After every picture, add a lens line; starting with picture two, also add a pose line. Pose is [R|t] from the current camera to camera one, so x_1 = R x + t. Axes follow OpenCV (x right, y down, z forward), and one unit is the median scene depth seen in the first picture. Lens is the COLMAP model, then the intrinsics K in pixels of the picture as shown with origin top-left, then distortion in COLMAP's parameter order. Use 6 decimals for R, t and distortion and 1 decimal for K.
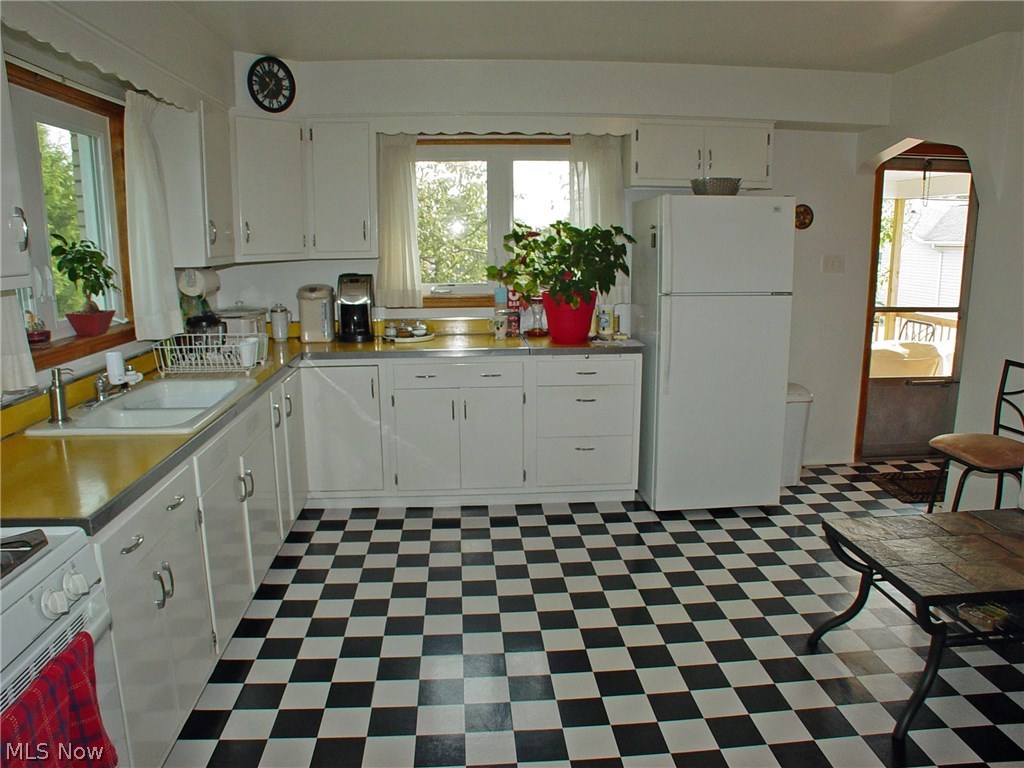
lens RADIAL K [[750.0, 0, 511.3], [0, 750.0, 381.8], [0, 0, 1]] dist [-0.075594, 0.009649]
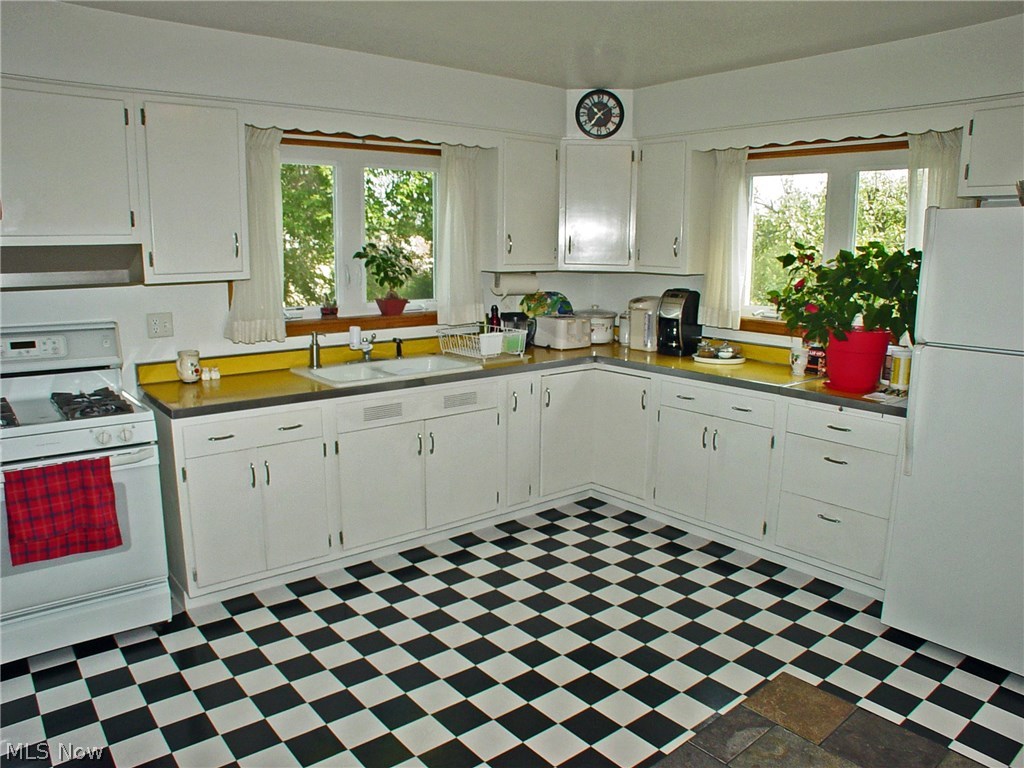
lens RADIAL K [[750.0, 0, 513.2], [0, 750.0, 383.4], [0, 0, 1]] dist [-0.075594, 0.009649]
pose [[0.602677, 0.163070, -0.781146, 0.502672], [-0.172120, 0.982420, 0.072292, -0.056204], [0.779202, 0.090882, 0.620149, 0.217306]]
